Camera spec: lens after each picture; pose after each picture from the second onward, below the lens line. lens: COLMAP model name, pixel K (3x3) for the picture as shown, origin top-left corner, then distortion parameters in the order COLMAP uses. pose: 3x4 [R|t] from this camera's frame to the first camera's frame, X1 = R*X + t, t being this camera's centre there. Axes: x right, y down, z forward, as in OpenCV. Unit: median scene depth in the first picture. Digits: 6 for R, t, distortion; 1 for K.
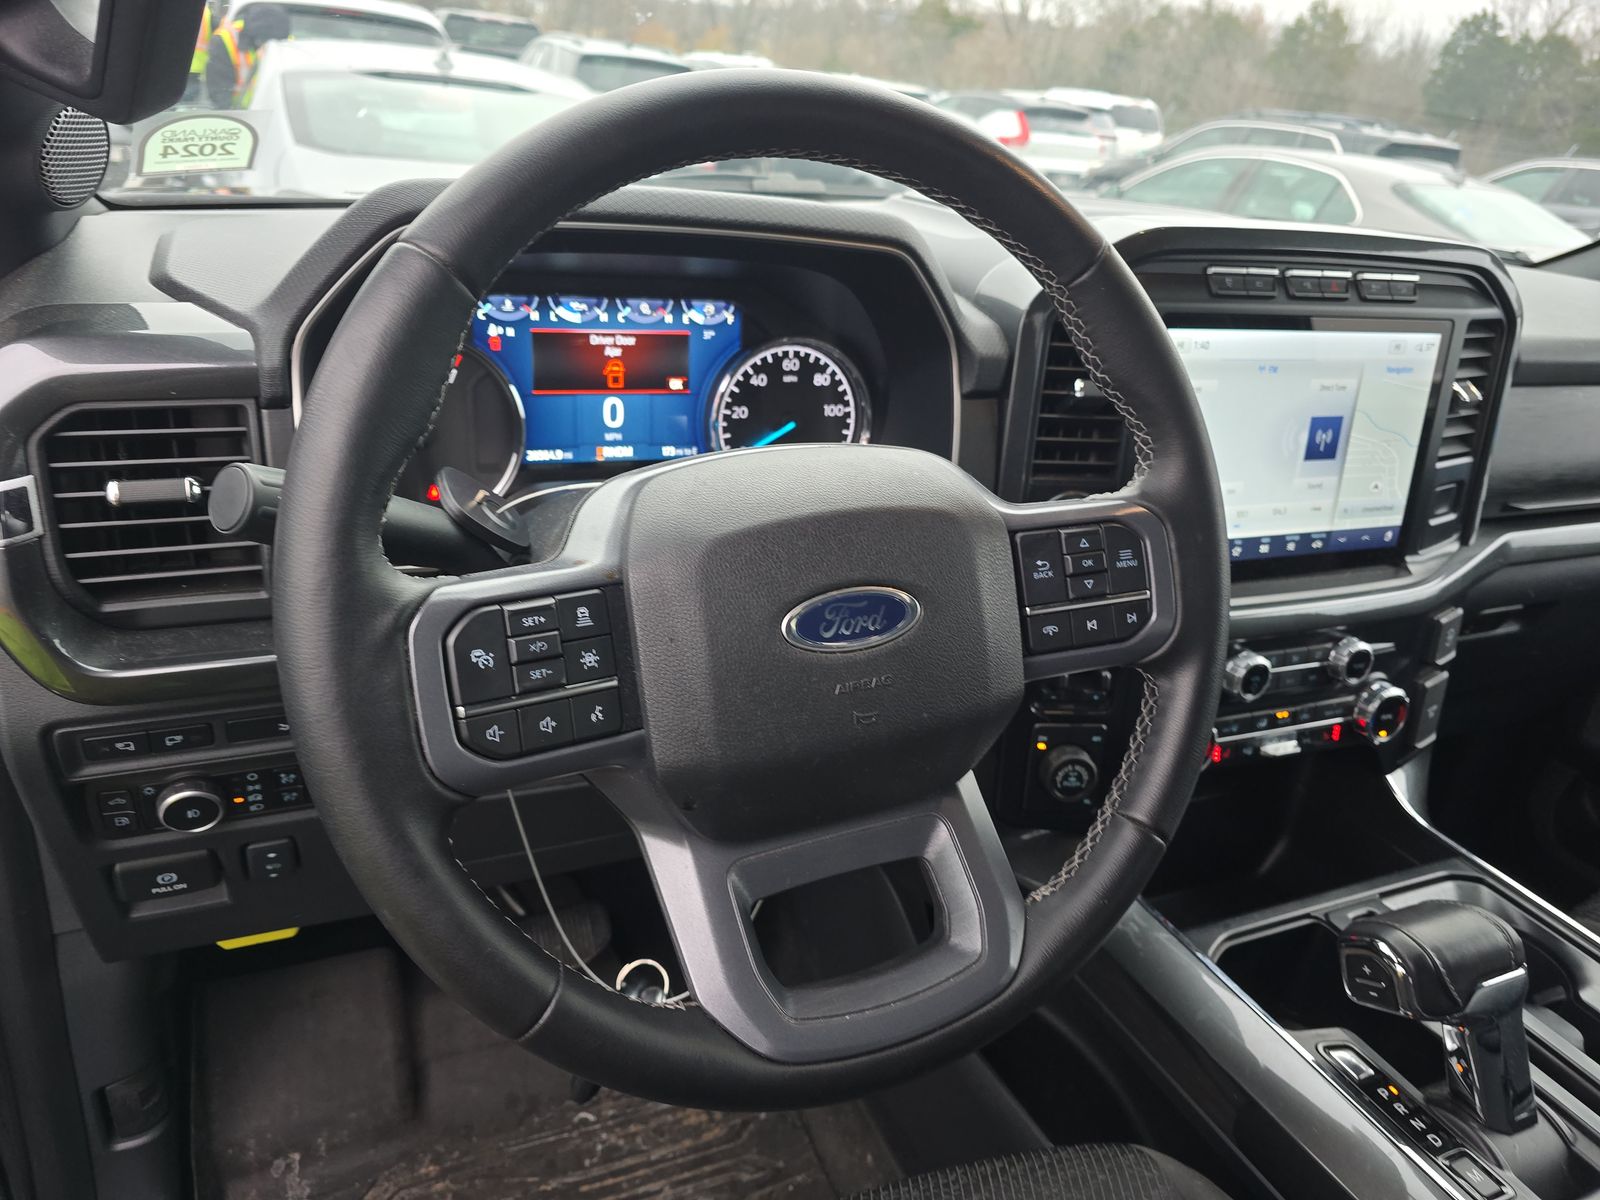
lens RADIAL K [[1107.9, 0, 799.9], [0, 1107.9, 563.3], [0, 0, 1]] dist [-0.007491, -0.004253]
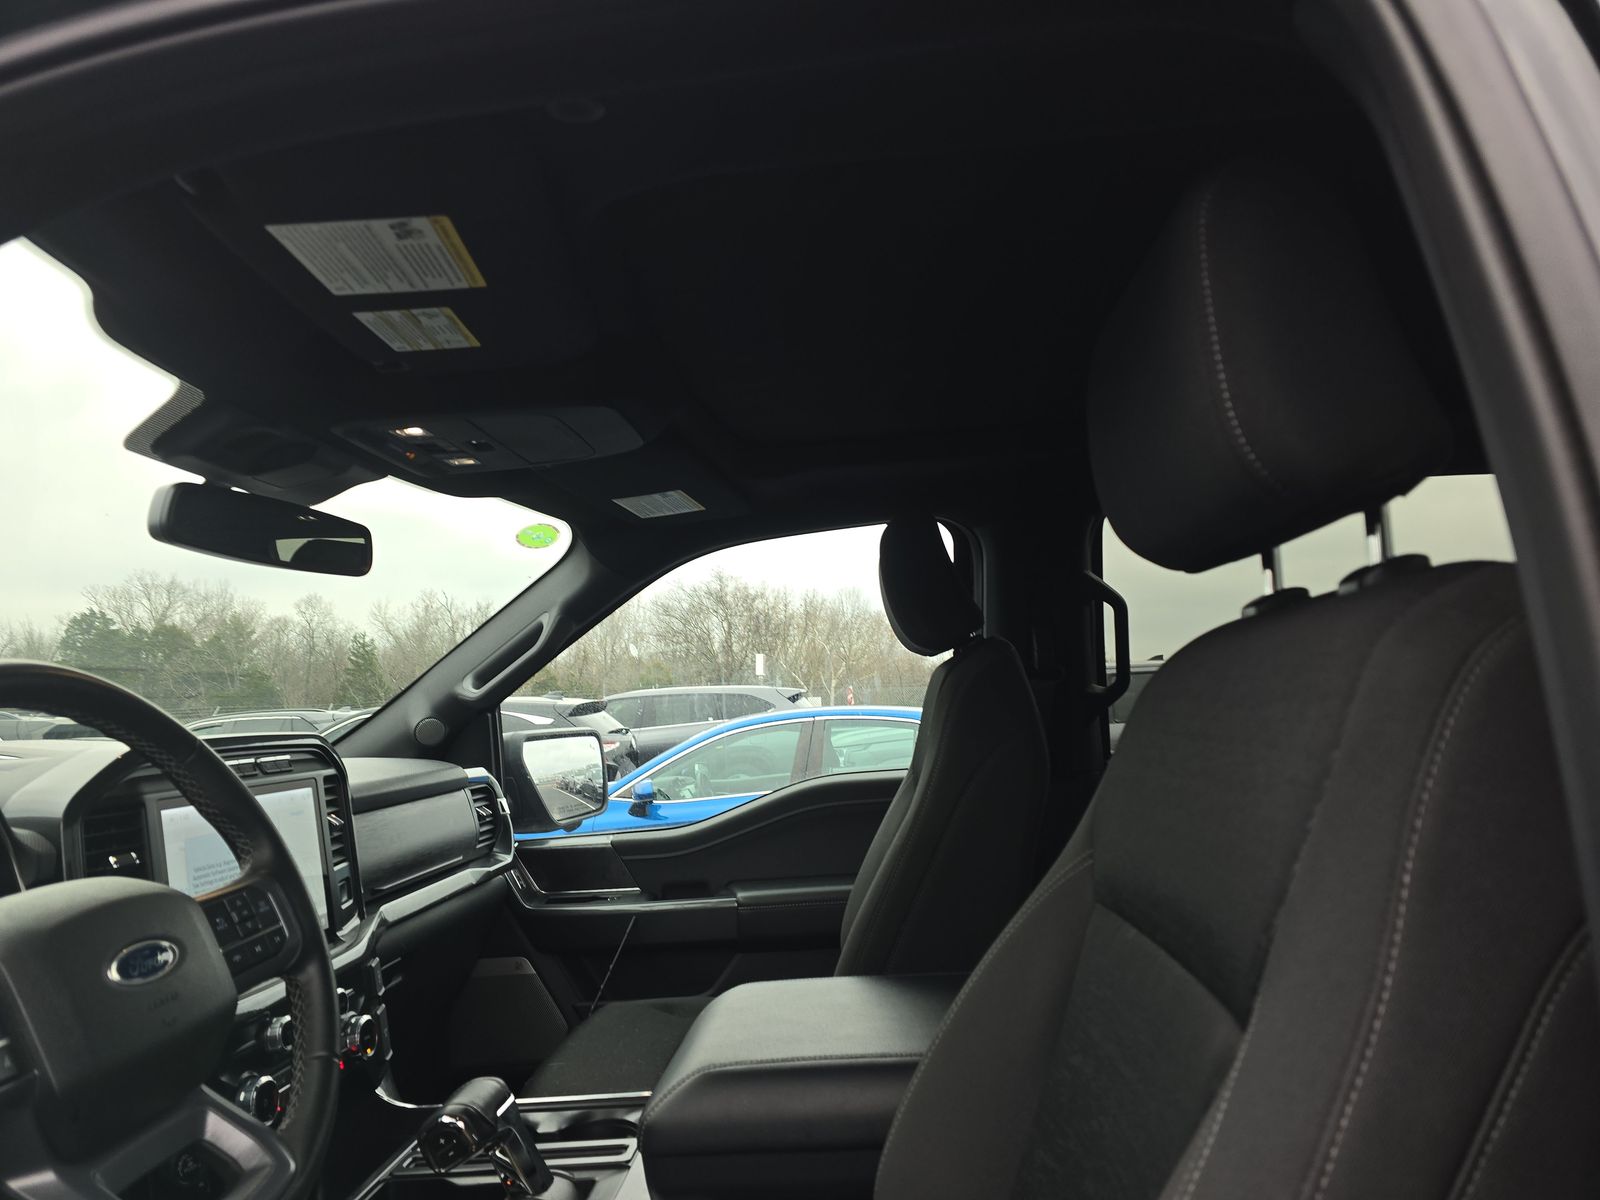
lens RADIAL K [[1107.9, 0, 799.9], [0, 1107.9, 563.3], [0, 0, 1]] dist [-0.007491, -0.004253]
pose [[0.458734, 0.001956, 0.888572, -0.487724], [0.429377, 0.875009, -0.223596, 0.158933], [-0.777945, 0.484103, 0.400556, -0.318032]]
